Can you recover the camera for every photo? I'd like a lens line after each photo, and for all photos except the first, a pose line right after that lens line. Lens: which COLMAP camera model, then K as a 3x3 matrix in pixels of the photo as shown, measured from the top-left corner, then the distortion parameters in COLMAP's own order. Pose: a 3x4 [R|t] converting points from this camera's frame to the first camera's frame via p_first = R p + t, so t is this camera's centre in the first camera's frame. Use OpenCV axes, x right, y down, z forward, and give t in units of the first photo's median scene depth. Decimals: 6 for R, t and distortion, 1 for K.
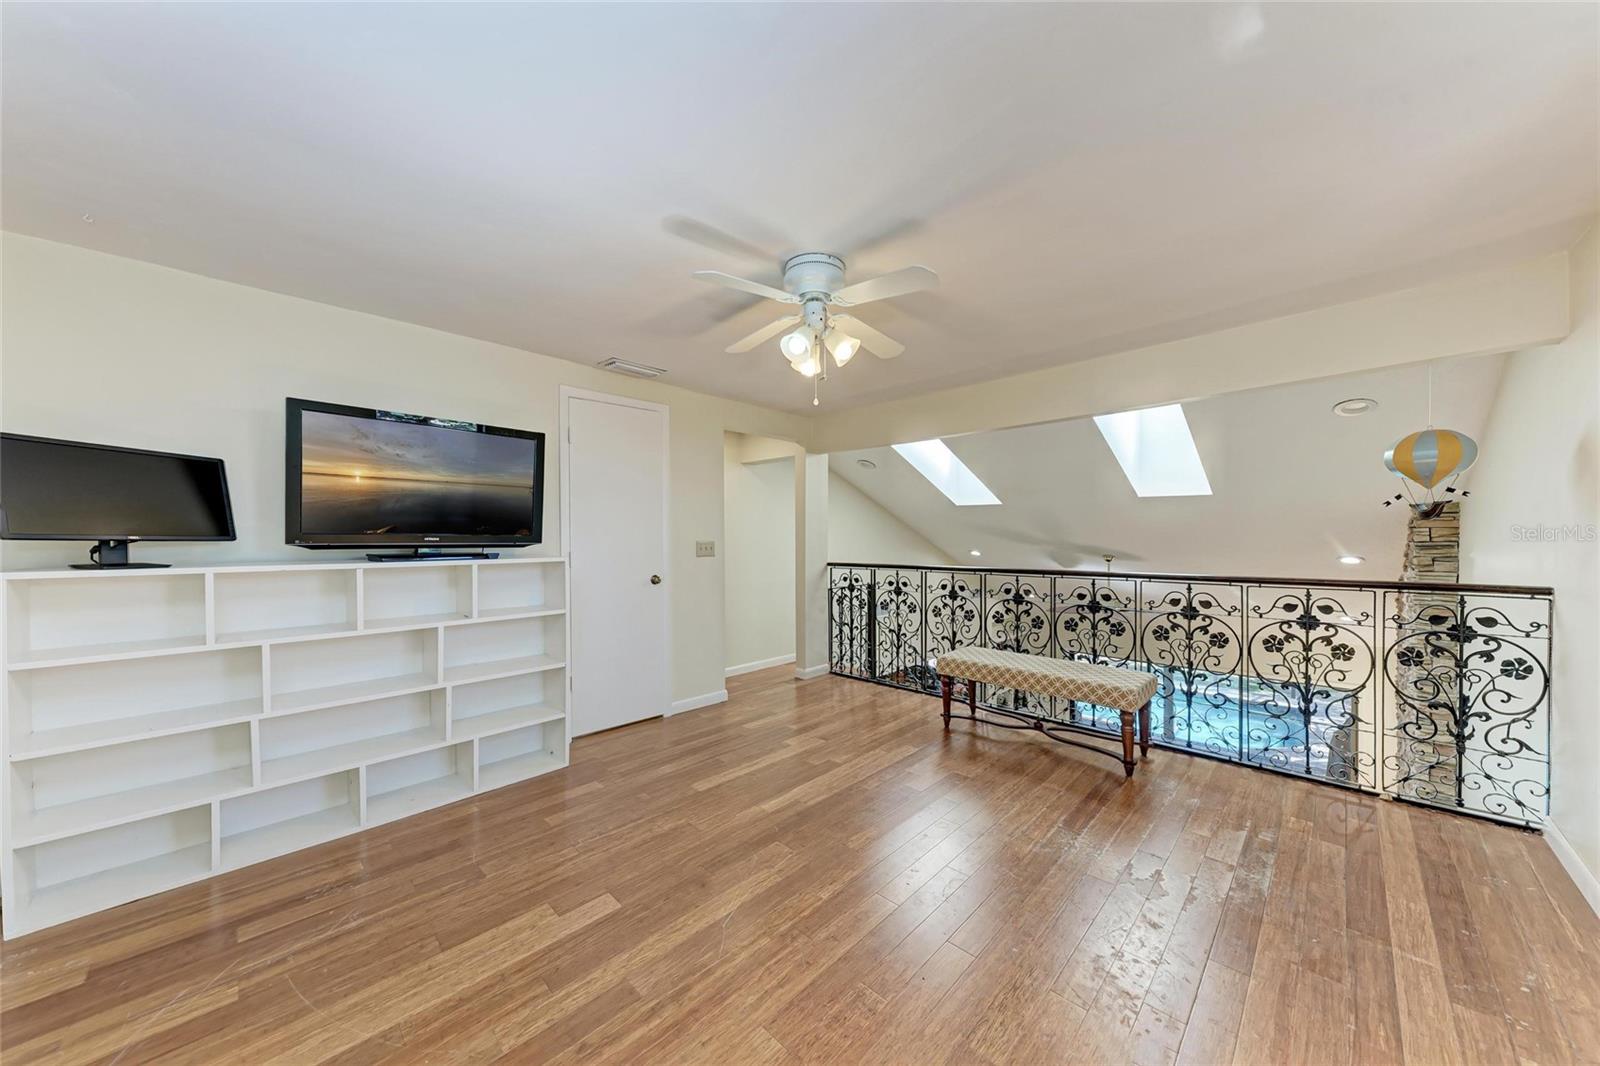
lens RADIAL K [[549.6, 0, 806.6], [0, 549.6, 543.1], [0, 0, 1]] dist [0.030163, -0.008545]
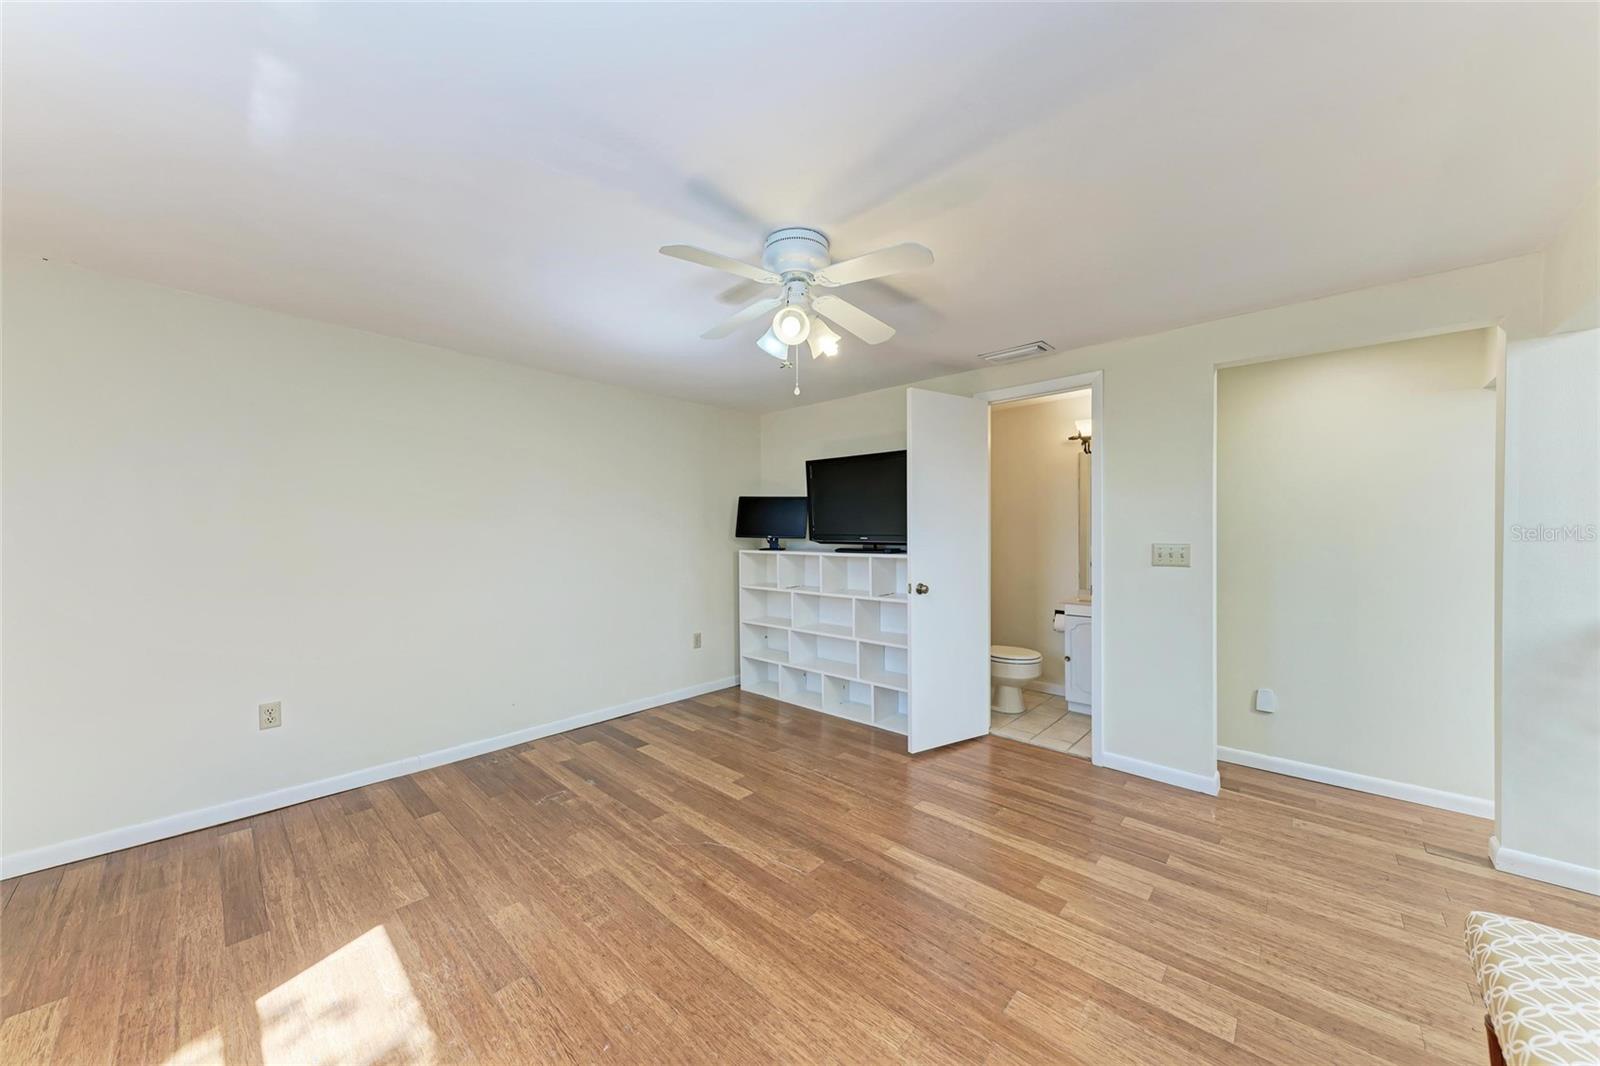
lens RADIAL K [[549.6, 0, 806.6], [0, 549.6, 543.1], [0, 0, 1]] dist [0.030163, -0.008545]
pose [[0.028156, 0.013836, -0.999508, 1.009610], [-0.012124, 0.999835, 0.013499, -0.017692], [0.999530, 0.011738, 0.028319, 1.070150]]
